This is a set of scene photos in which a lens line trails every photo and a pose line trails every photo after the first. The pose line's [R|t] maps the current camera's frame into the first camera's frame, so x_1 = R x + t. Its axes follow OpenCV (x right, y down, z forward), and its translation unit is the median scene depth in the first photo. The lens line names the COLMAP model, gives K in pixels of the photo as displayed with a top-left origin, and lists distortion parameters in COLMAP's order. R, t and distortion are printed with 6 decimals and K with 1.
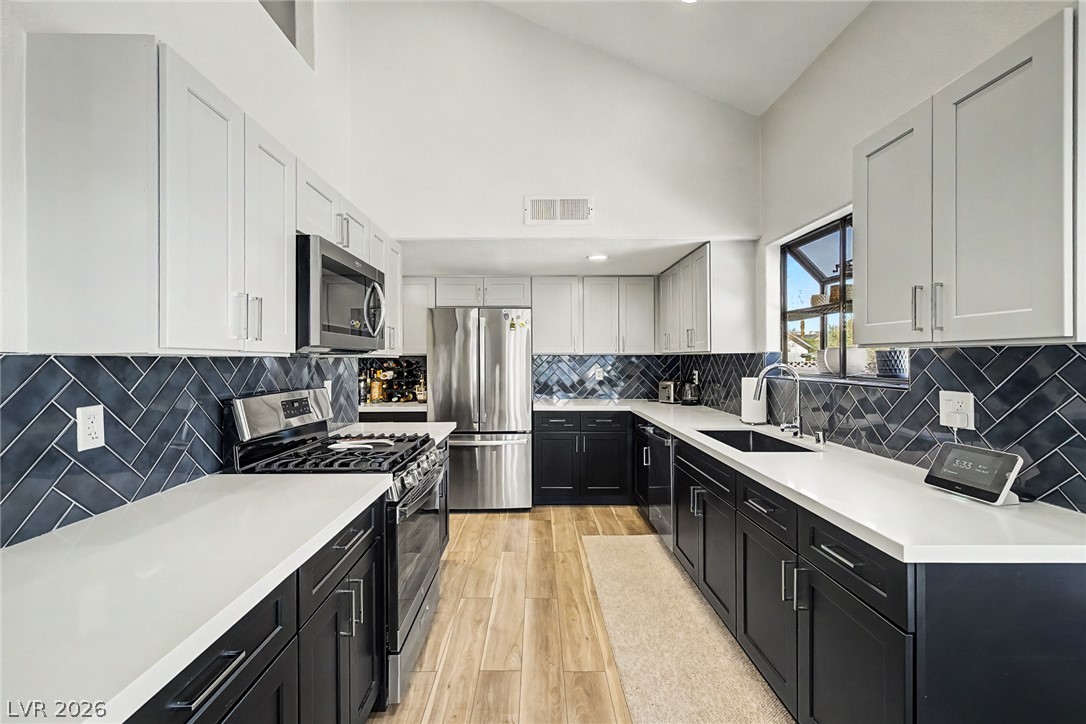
lens RADIAL K [[460.4, 0, 545.9], [0, 460.4, 359.8], [0, 0, 1]] dist [0.001446, -0.001246]
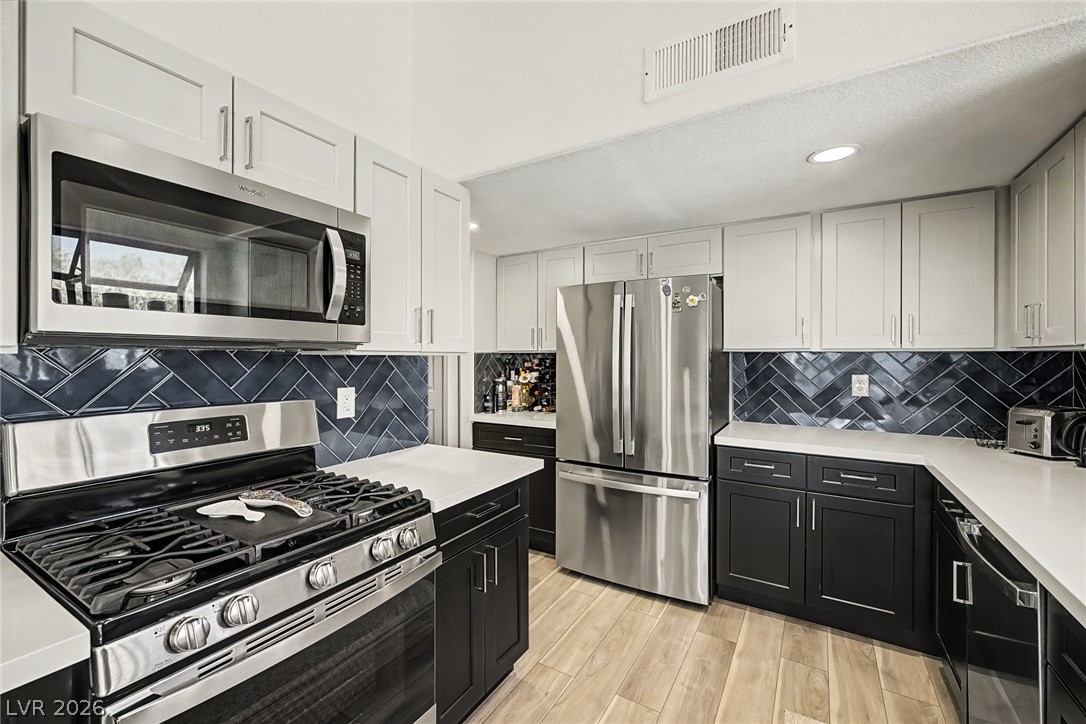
lens RADIAL K [[460.4, 0, 533.7], [0, 460.4, 358.2], [0, 0, 1]] dist [0.001446, -0.001246]
pose [[0.840138, 0.006624, -0.542333, 0.097422], [-0.005708, 0.999978, 0.003371, -0.002631], [0.542343, 0.000264, 0.840157, 0.355143]]
